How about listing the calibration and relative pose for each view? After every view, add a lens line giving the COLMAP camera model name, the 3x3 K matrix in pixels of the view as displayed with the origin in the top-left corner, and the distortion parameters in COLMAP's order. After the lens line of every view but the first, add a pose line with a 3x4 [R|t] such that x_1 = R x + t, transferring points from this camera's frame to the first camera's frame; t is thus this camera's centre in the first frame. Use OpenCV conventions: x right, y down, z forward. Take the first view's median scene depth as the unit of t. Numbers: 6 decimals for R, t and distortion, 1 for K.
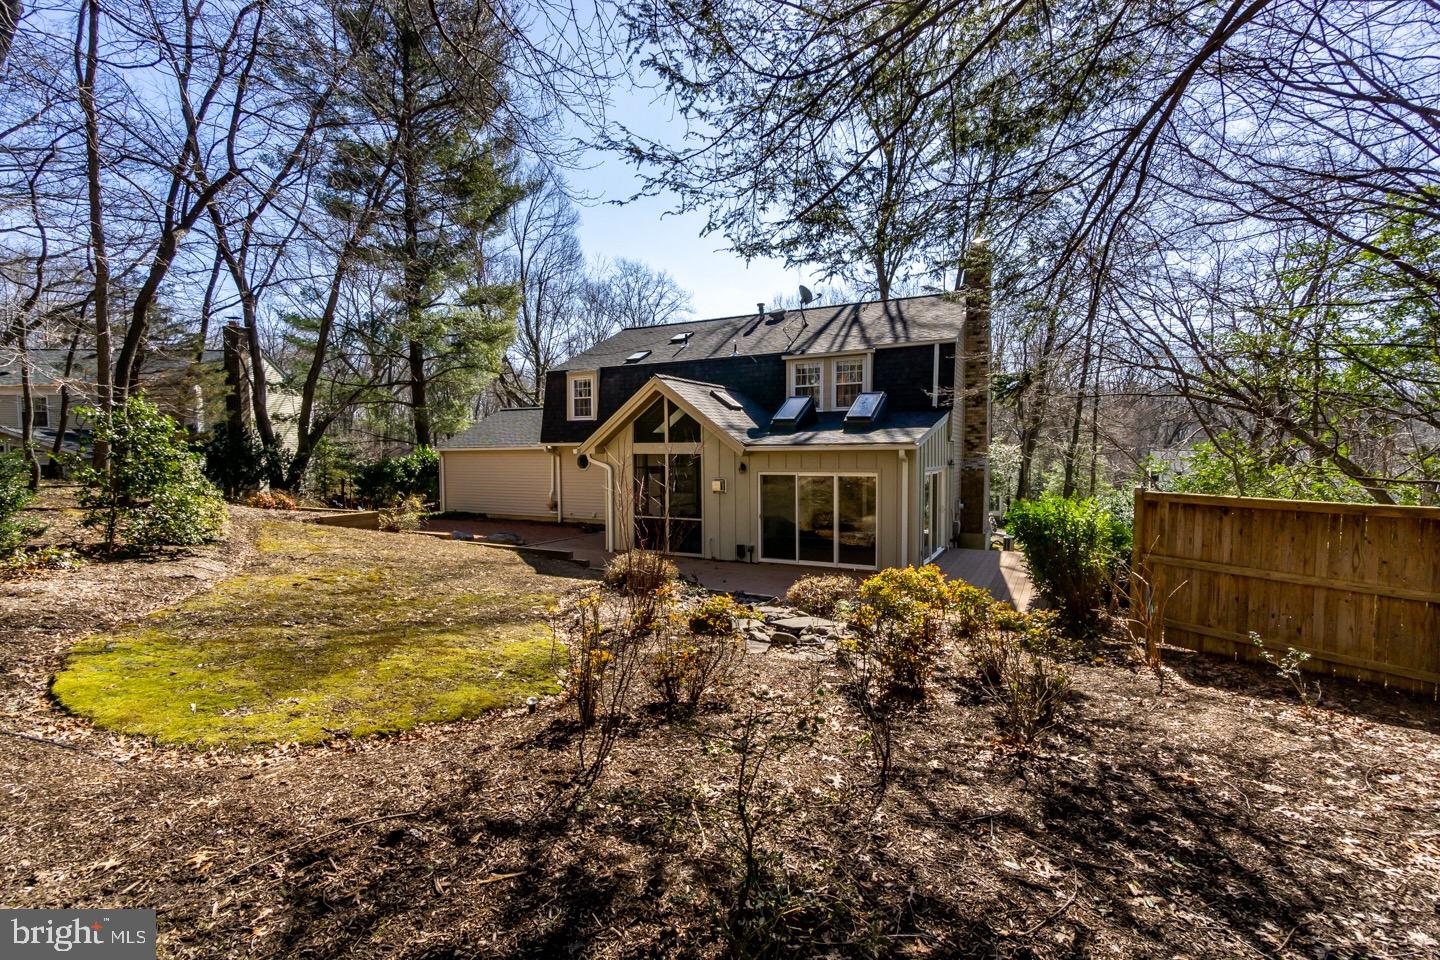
lens RADIAL K [[628.2, 0, 723.8], [0, 628.2, 479.7], [0, 0, 1]] dist [-0.002293, 0.000130]
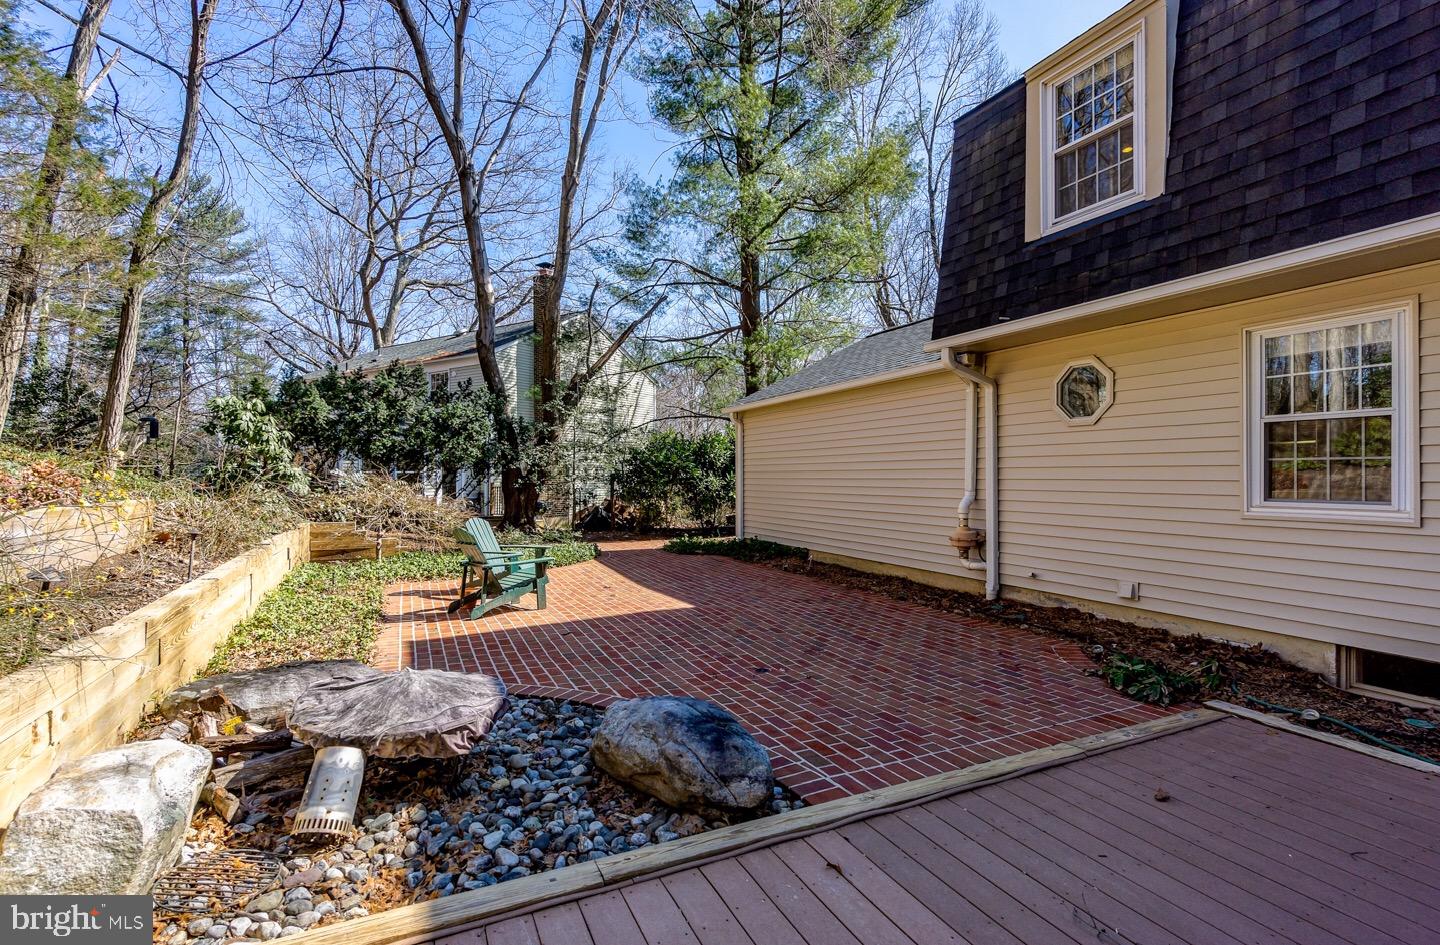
lens RADIAL K [[651.5, 0, 721.6], [0, 651.5, 470.2], [0, 0, 1]] dist [0.003042, 0.000271]
pose [[0.804957, 0.000326, -0.593334, -0.181521], [-0.026949, 0.998988, -0.036011, 0.021017], [0.592722, 0.044977, 0.804151, 0.674761]]
